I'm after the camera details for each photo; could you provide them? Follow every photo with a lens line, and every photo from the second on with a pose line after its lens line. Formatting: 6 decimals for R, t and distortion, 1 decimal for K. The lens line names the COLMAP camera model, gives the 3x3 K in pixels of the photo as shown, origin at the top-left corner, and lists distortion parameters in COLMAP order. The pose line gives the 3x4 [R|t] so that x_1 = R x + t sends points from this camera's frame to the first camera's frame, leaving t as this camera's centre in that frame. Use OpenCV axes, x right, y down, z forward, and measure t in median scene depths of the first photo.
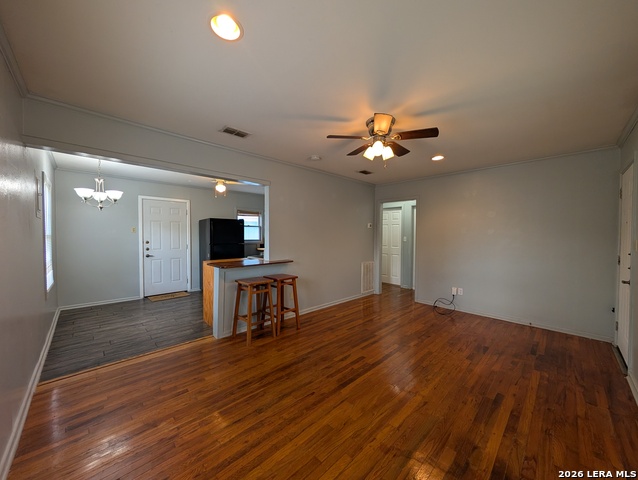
lens RADIAL K [[241.5, 0, 320.6], [0, 241.5, 240.7], [0, 0, 1]] dist [0.000182, 0.000463]
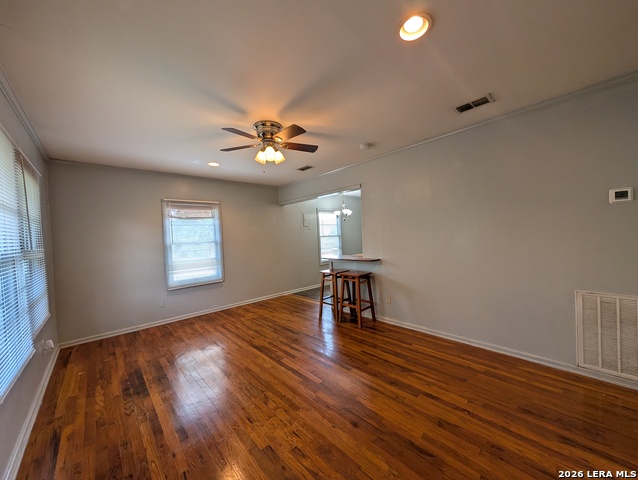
lens RADIAL K [[241.5, 0, 319.9], [0, 241.5, 240.6], [0, 0, 1]] dist [0.000182, 0.000463]
pose [[-0.026061, 0.016095, -0.999531, 1.025391], [0.019970, 0.999679, 0.015576, -0.016360], [0.999461, -0.019554, -0.026374, 0.997322]]
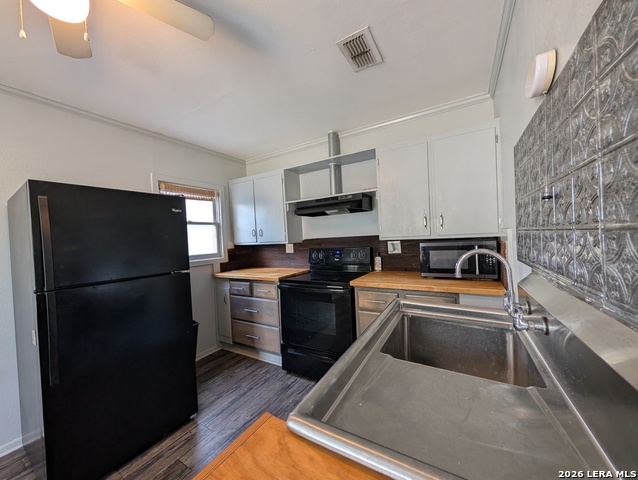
lens RADIAL K [[241.5, 0, 316.1], [0, 241.5, 240.3], [0, 0, 1]] dist [0.000182, 0.000463]
pose [[0.965223, -0.056226, 0.255309, -0.435392], [0.060500, 0.998128, -0.008915, -0.030806], [-0.254330, 0.024051, 0.966818, 1.197208]]
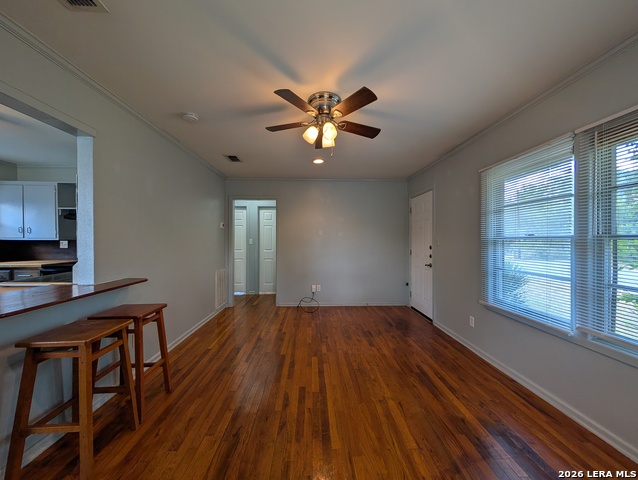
lens RADIAL K [[241.5, 0, 320.2], [0, 241.5, 240.9], [0, 0, 1]] dist [0.000182, 0.000463]
pose [[0.671441, -0.008333, 0.741011, -0.321466], [0.020345, 0.999767, -0.007193, 0.005617], [-0.740779, 0.019906, 0.671454, 0.361233]]
